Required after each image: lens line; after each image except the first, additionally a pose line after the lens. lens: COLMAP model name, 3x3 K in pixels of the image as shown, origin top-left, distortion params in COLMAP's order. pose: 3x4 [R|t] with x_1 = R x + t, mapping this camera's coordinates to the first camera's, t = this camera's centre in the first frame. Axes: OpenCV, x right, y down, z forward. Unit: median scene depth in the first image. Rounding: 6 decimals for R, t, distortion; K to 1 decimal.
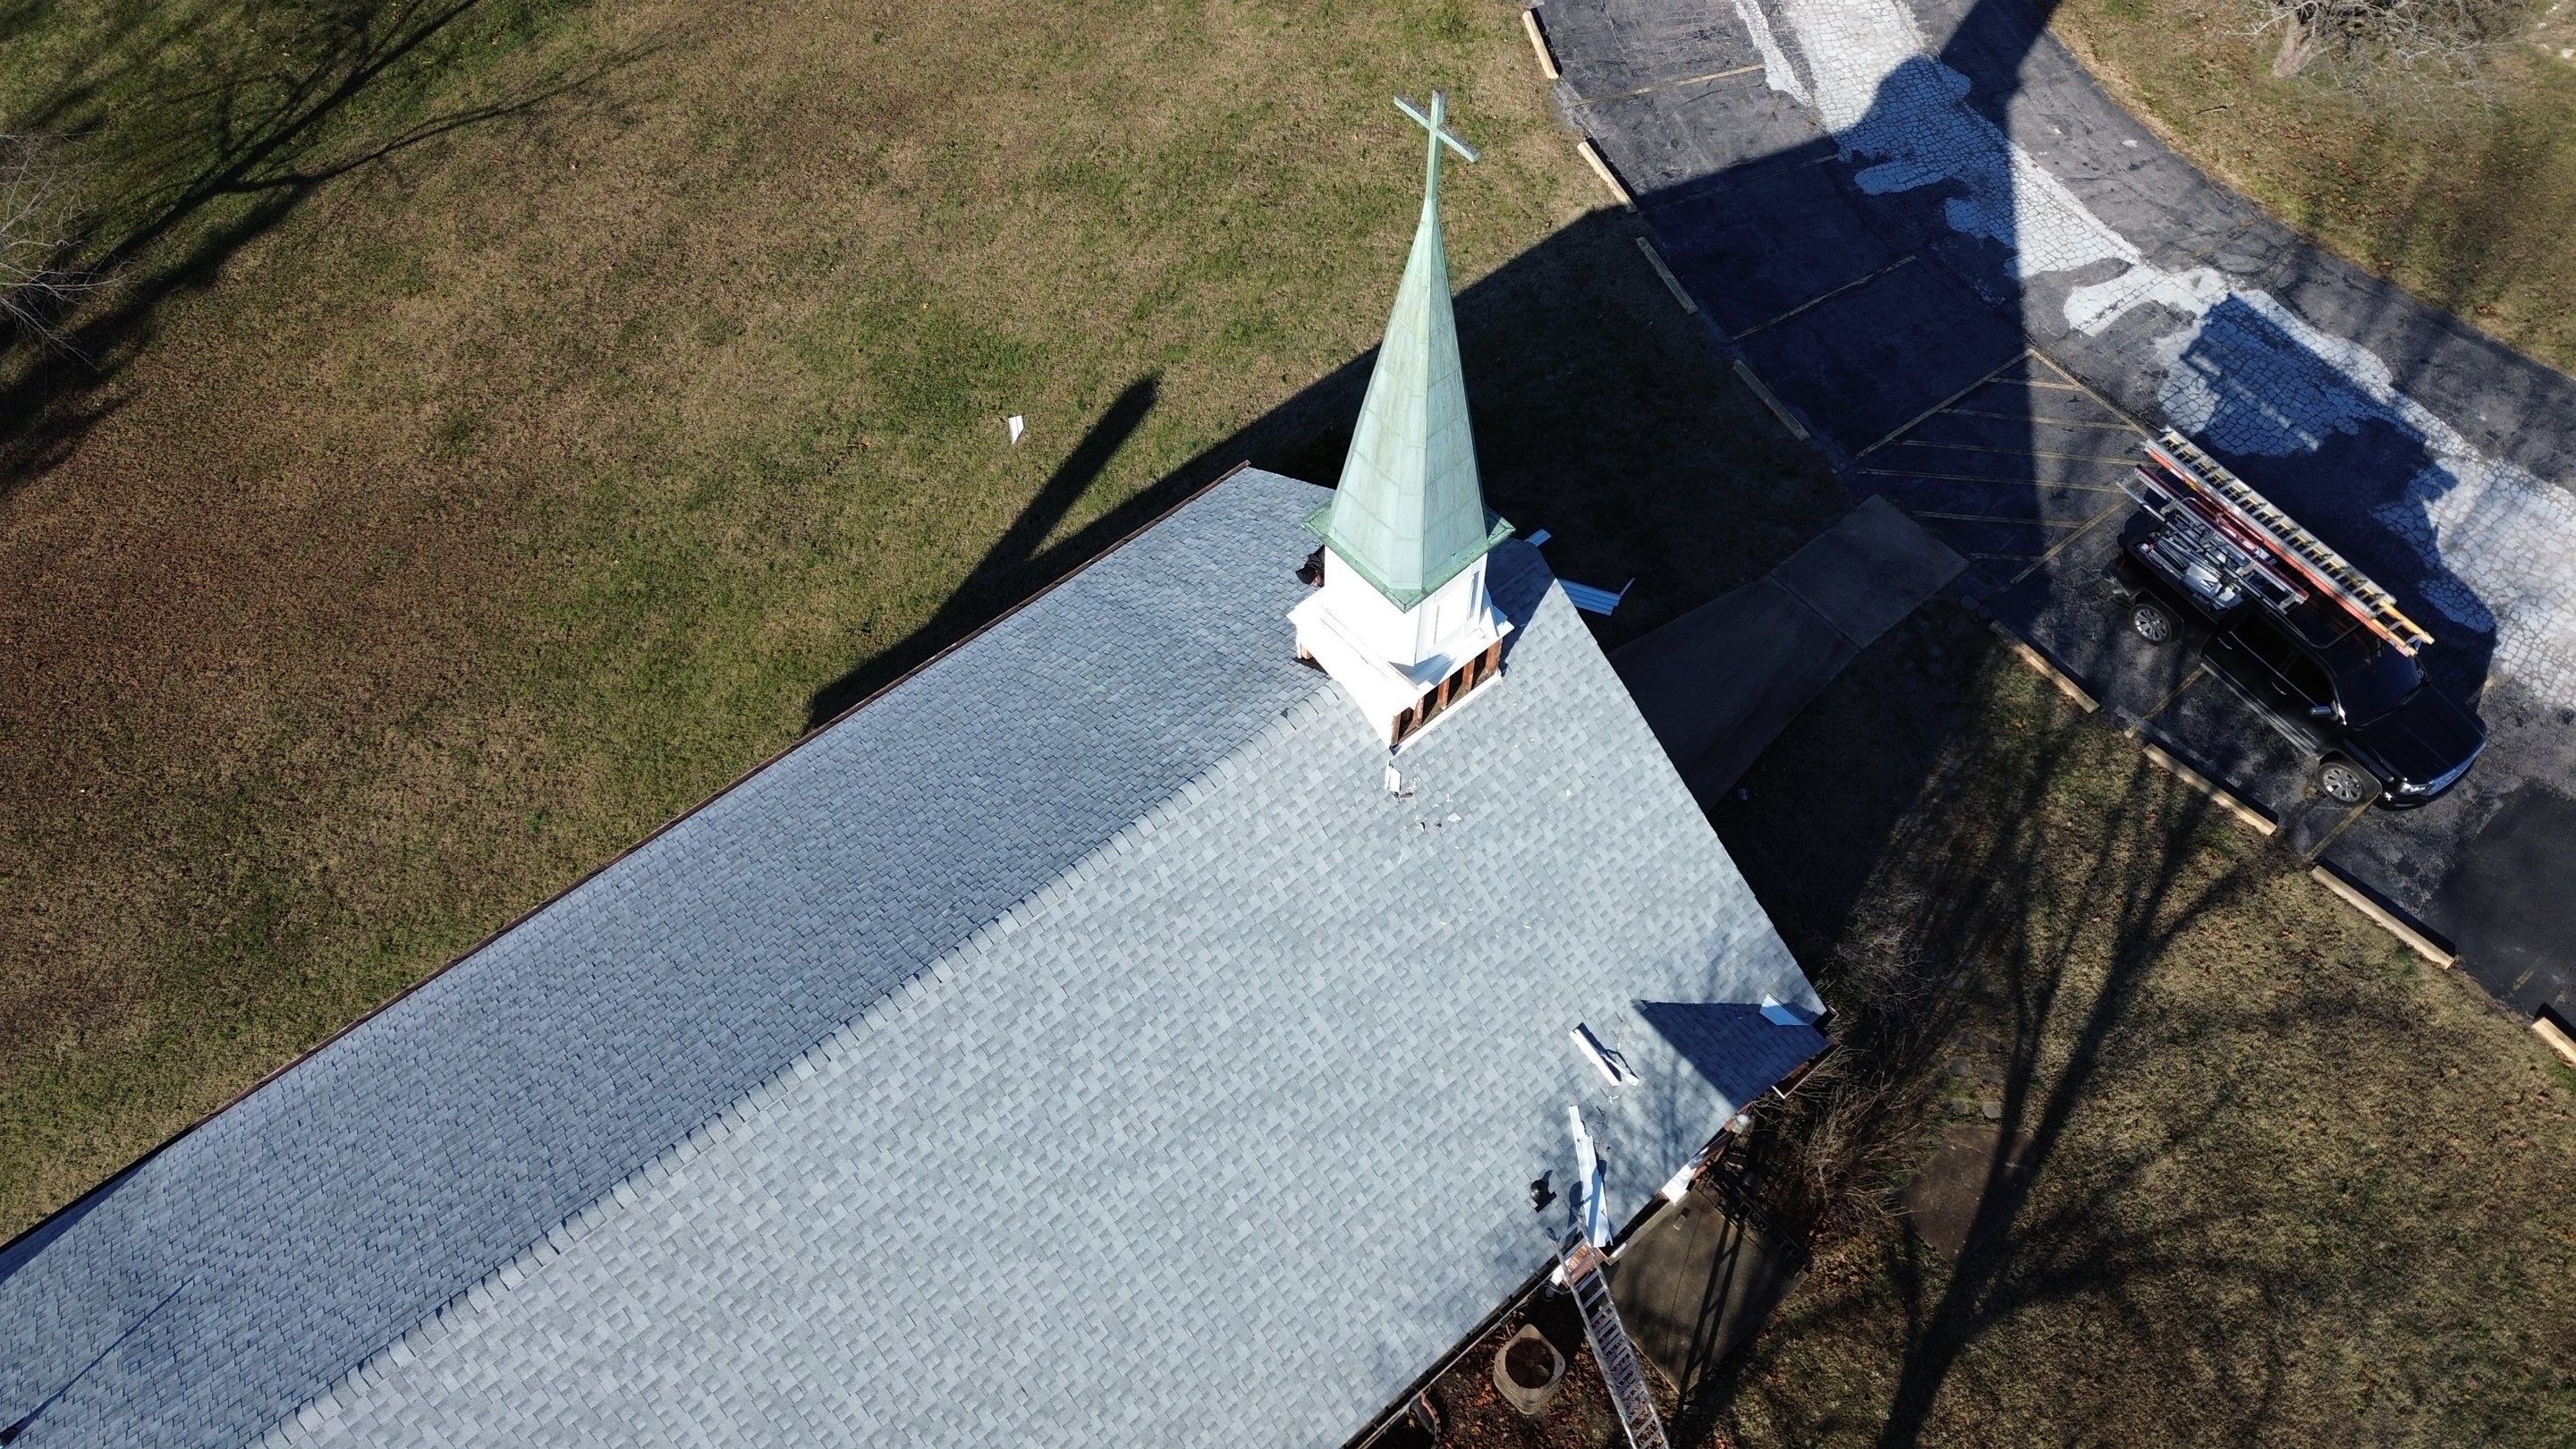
lens RADIAL K [[1822.7, 0, 1288.0], [0, 1822.7, 724.5], [0, 0, 1]] dist [0.061576, -0.043506]
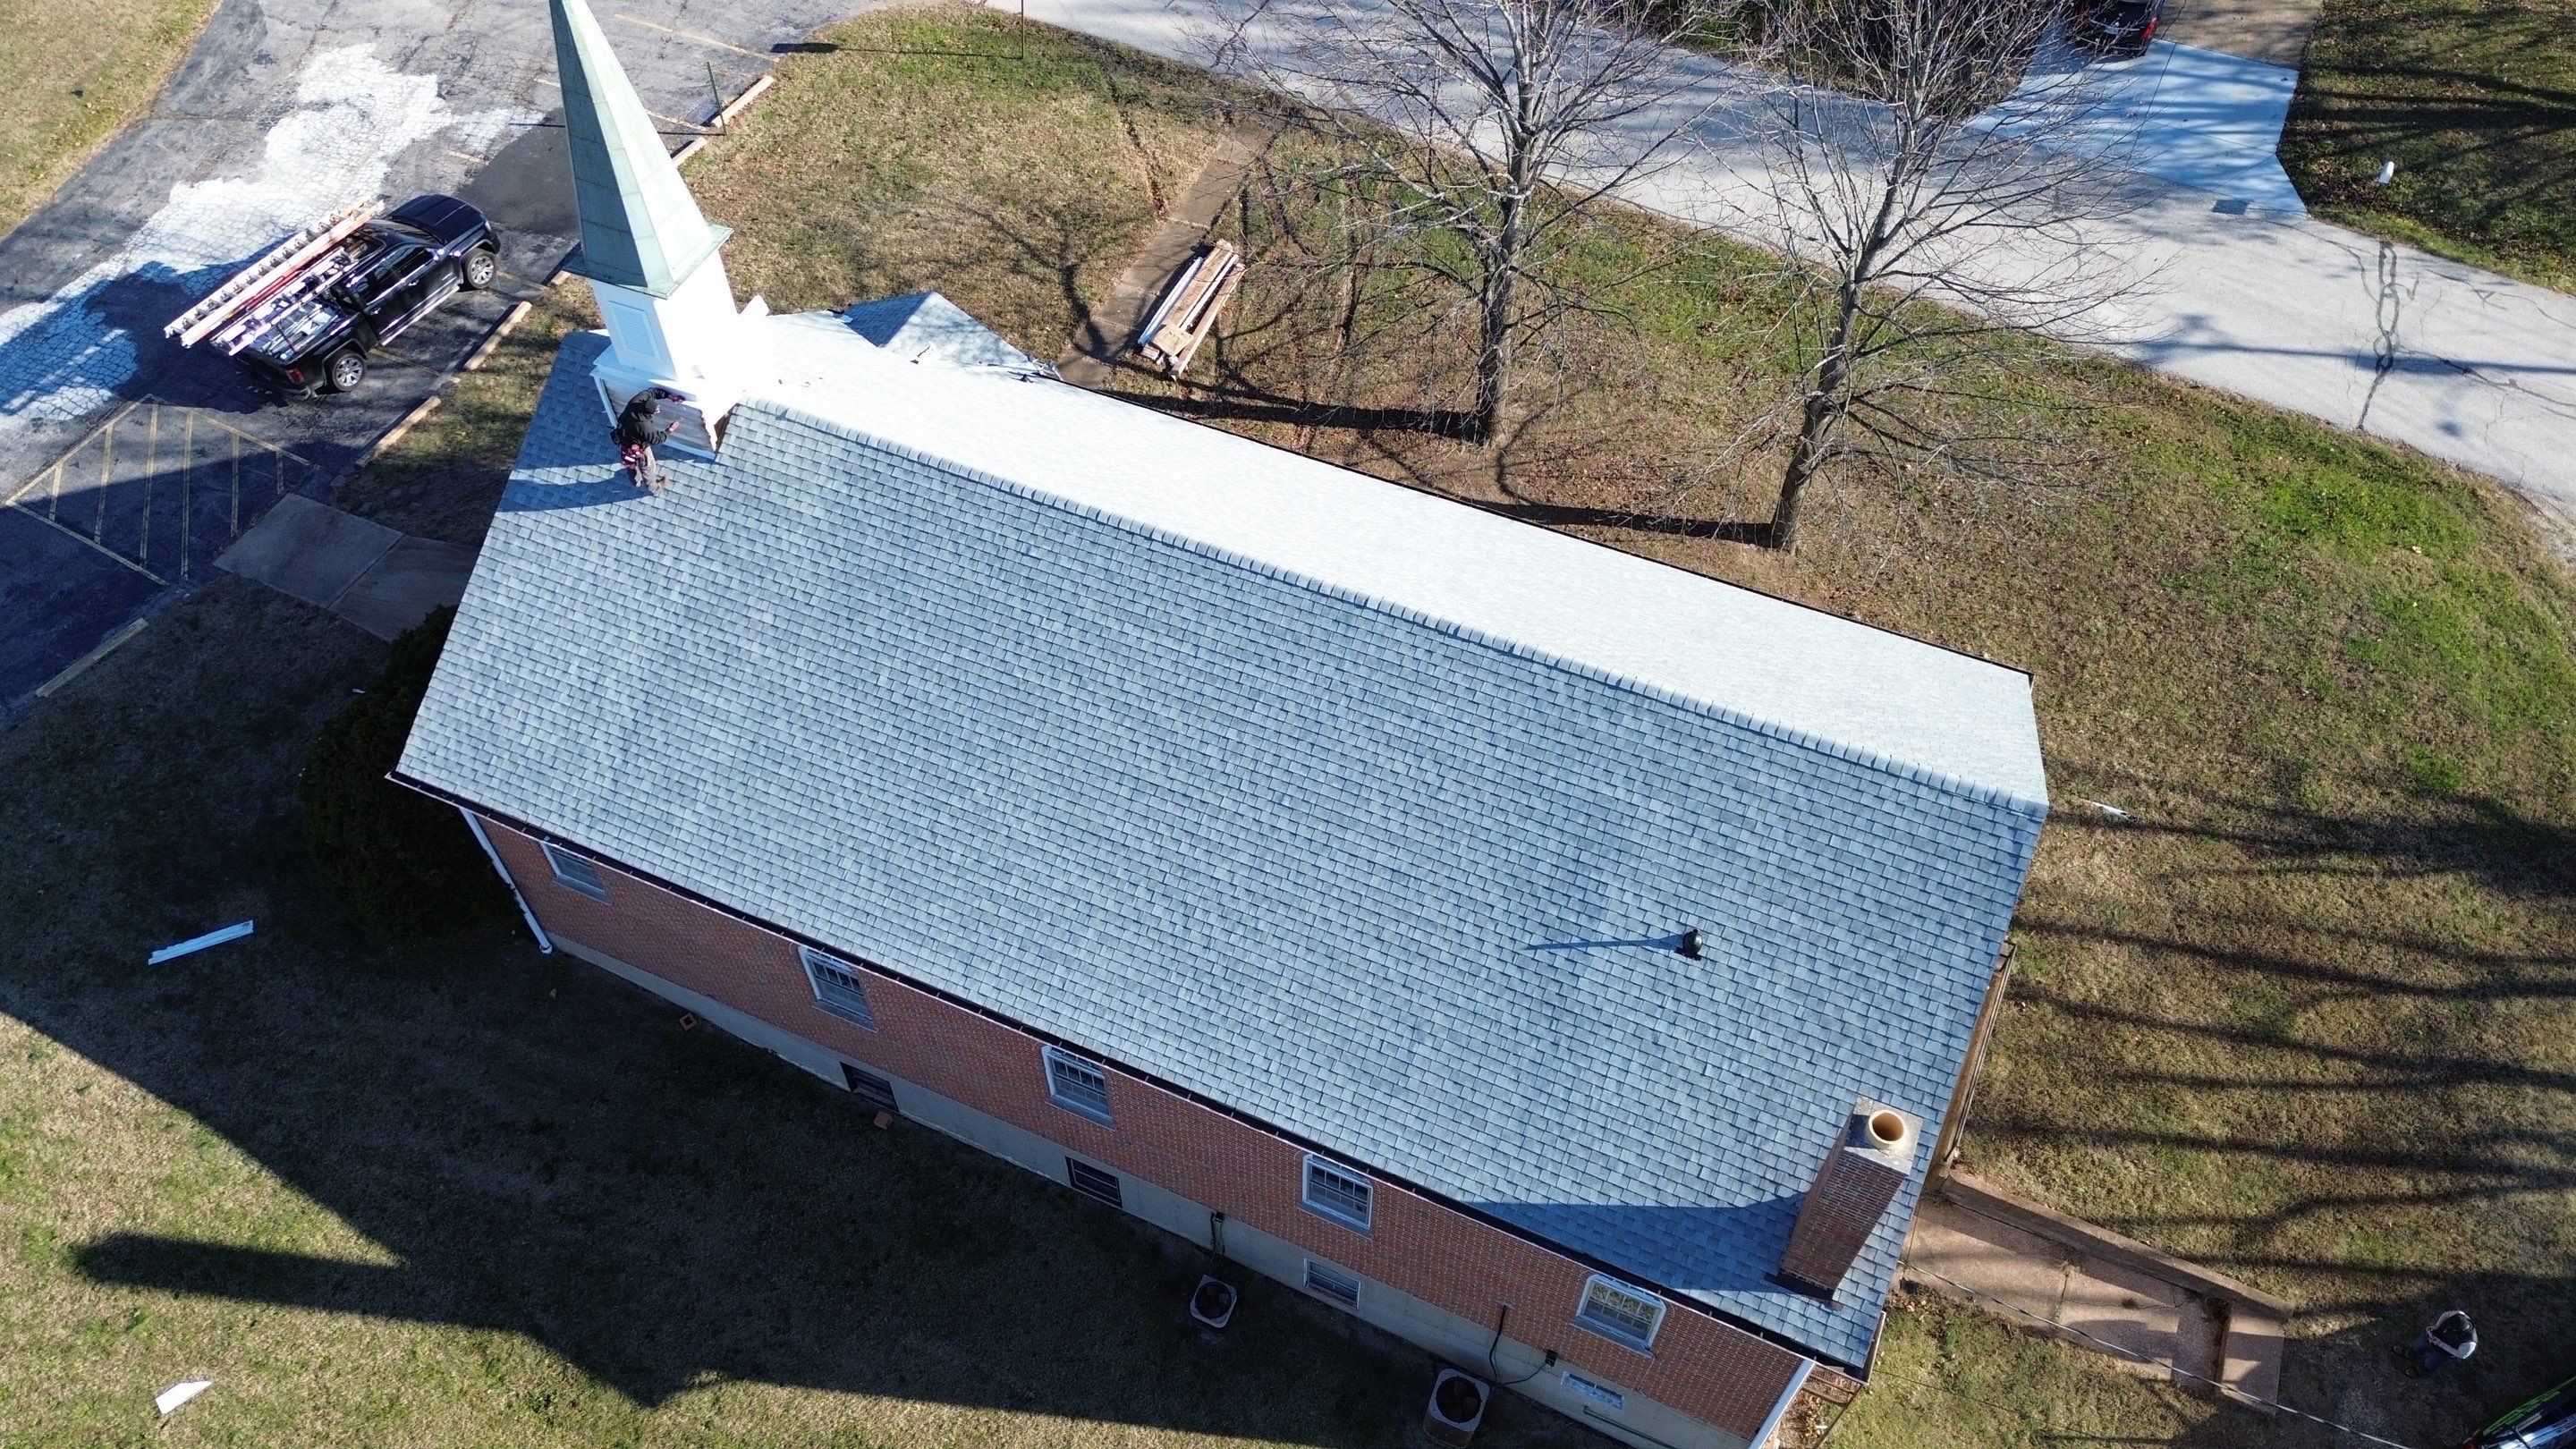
lens RADIAL K [[1822.7, 0, 1288.0], [0, 1822.7, 724.5], [0, 0, 1]] dist [0.061576, -0.043506]
pose [[-0.449959, -0.689087, 0.568064, -0.667916], [0.760971, 0.037071, 0.647727, -0.359037], [-0.467398, 0.723730, 0.507694, 0.233904]]
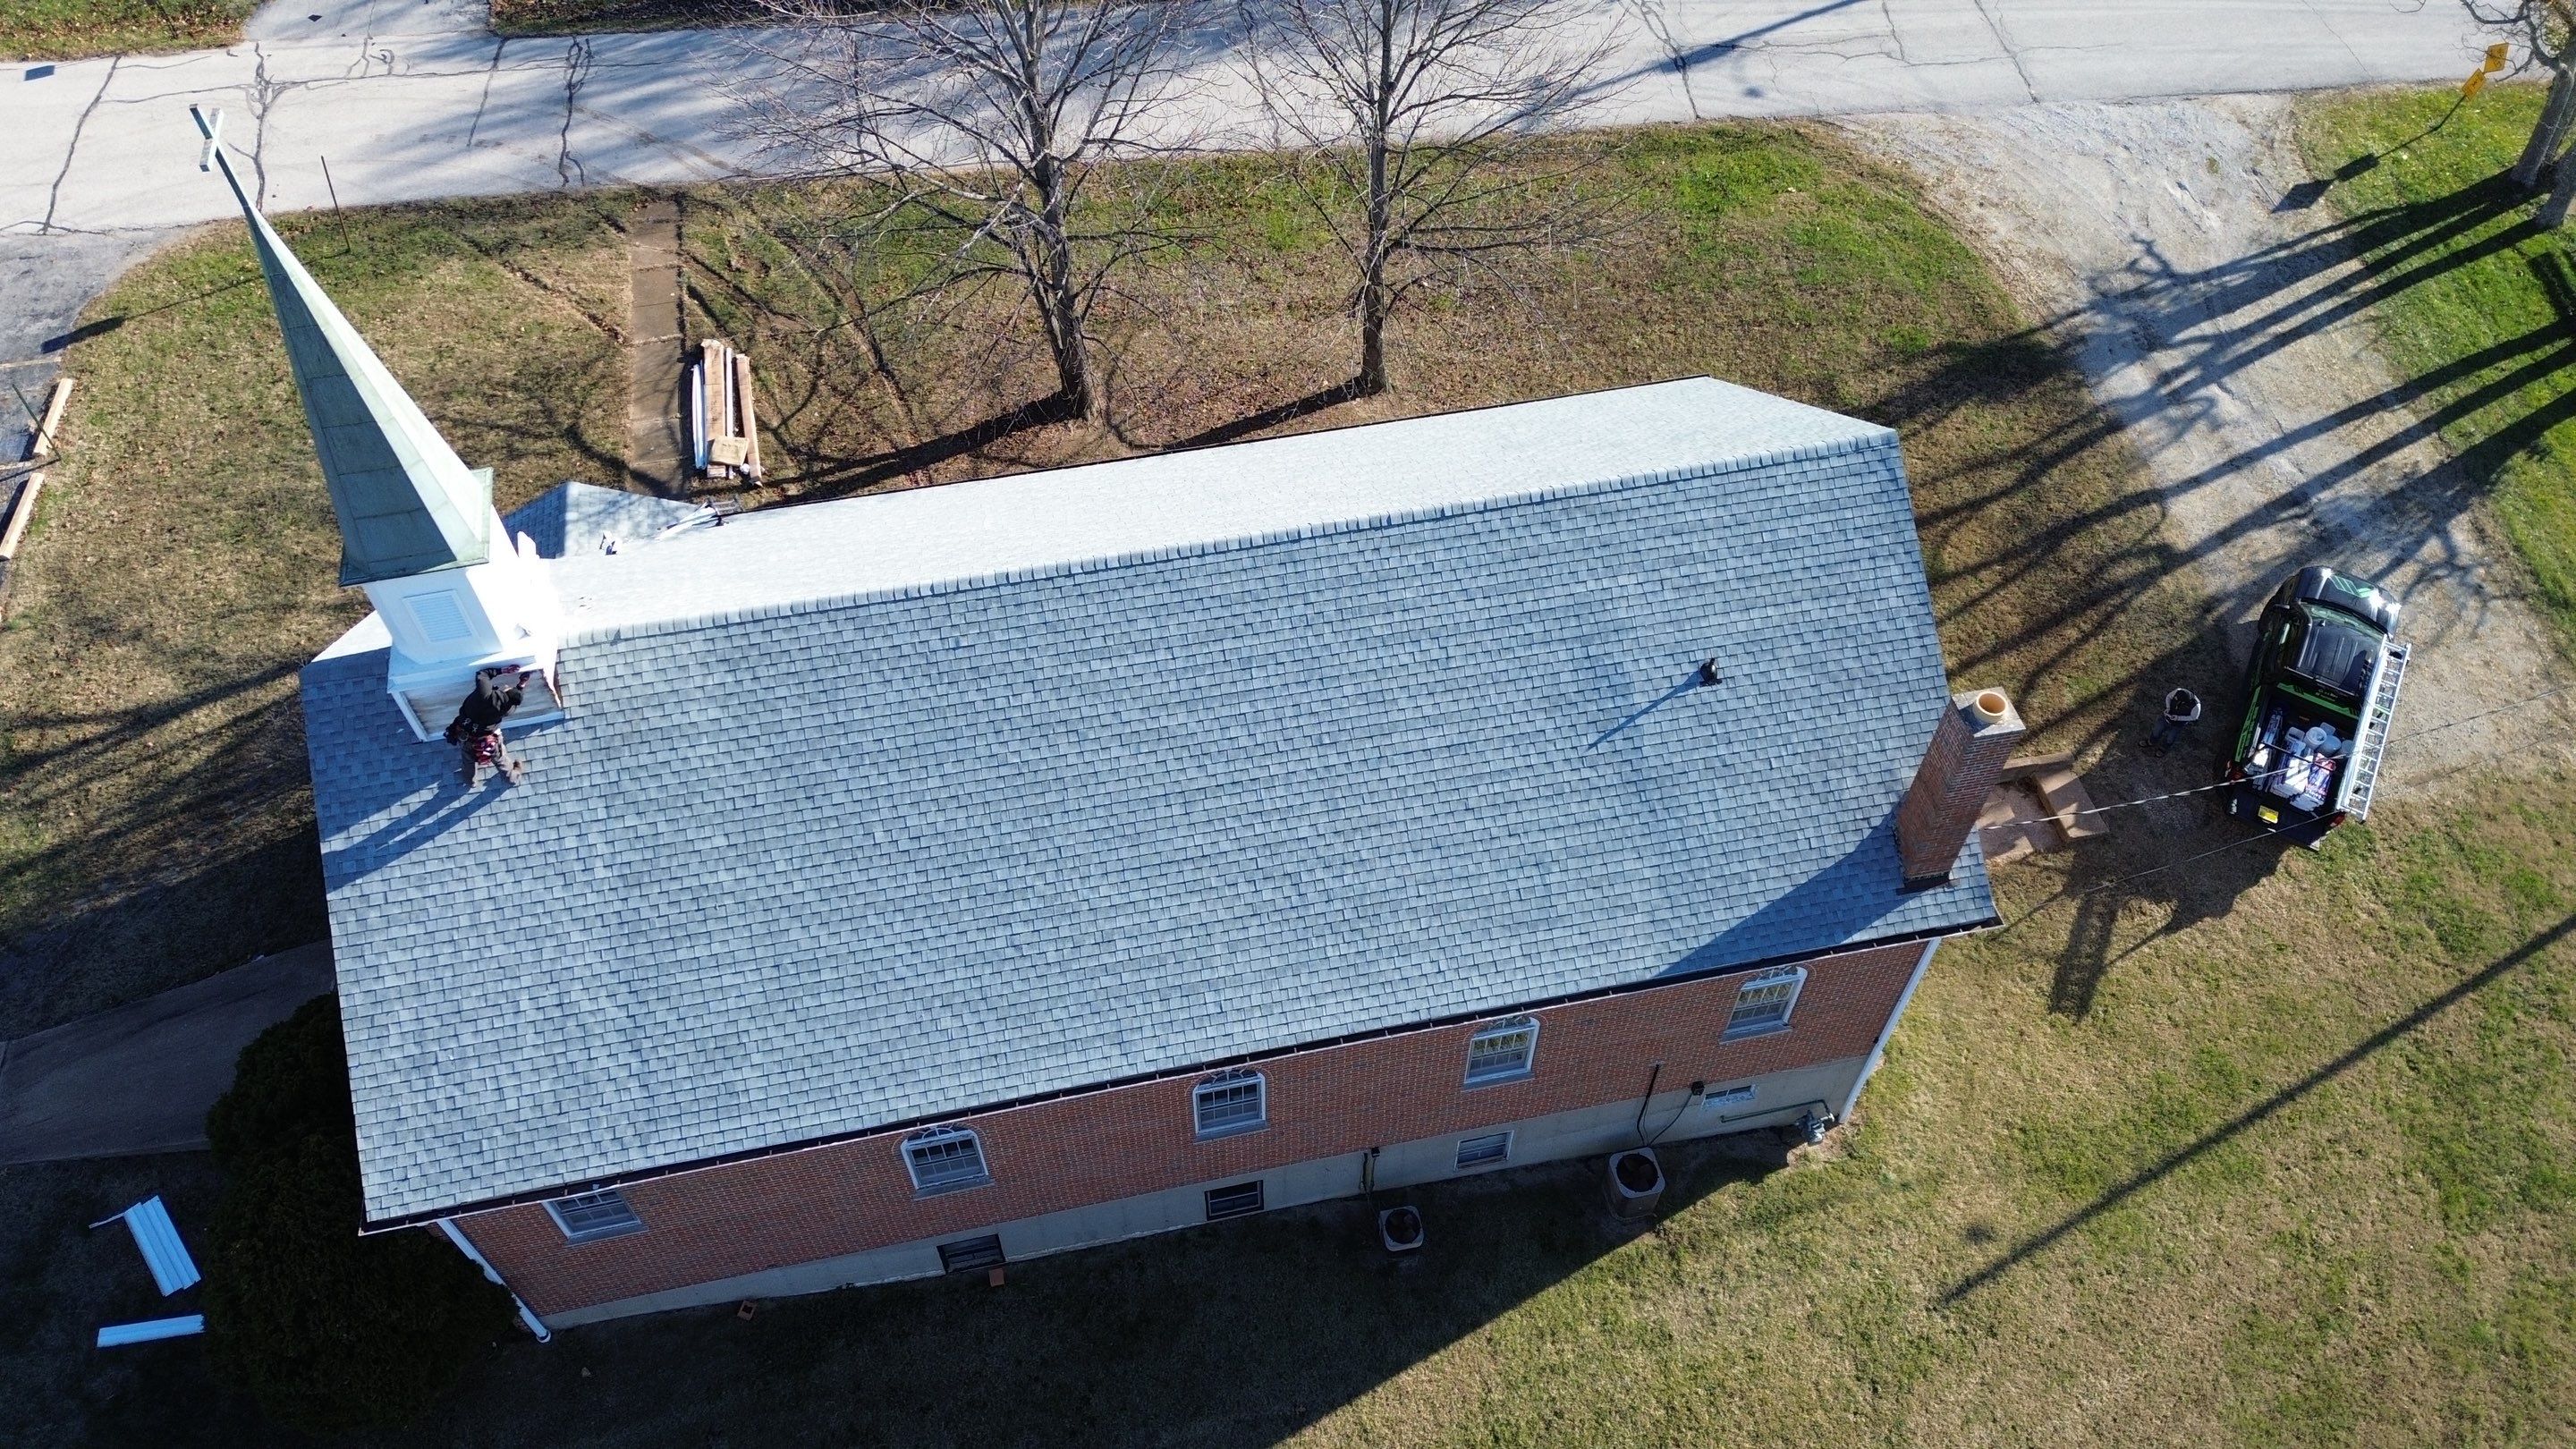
lens RADIAL K [[1822.5, 0, 1288.0], [0, 1822.5, 724.5], [0, 0, 1]] dist [0.056301, -0.044942]
pose [[-0.887261, -0.354122, 0.295577, -0.473784], [0.396311, -0.257362, 0.881307, -0.561477], [-0.236020, 0.899090, 0.368690, 0.351918]]
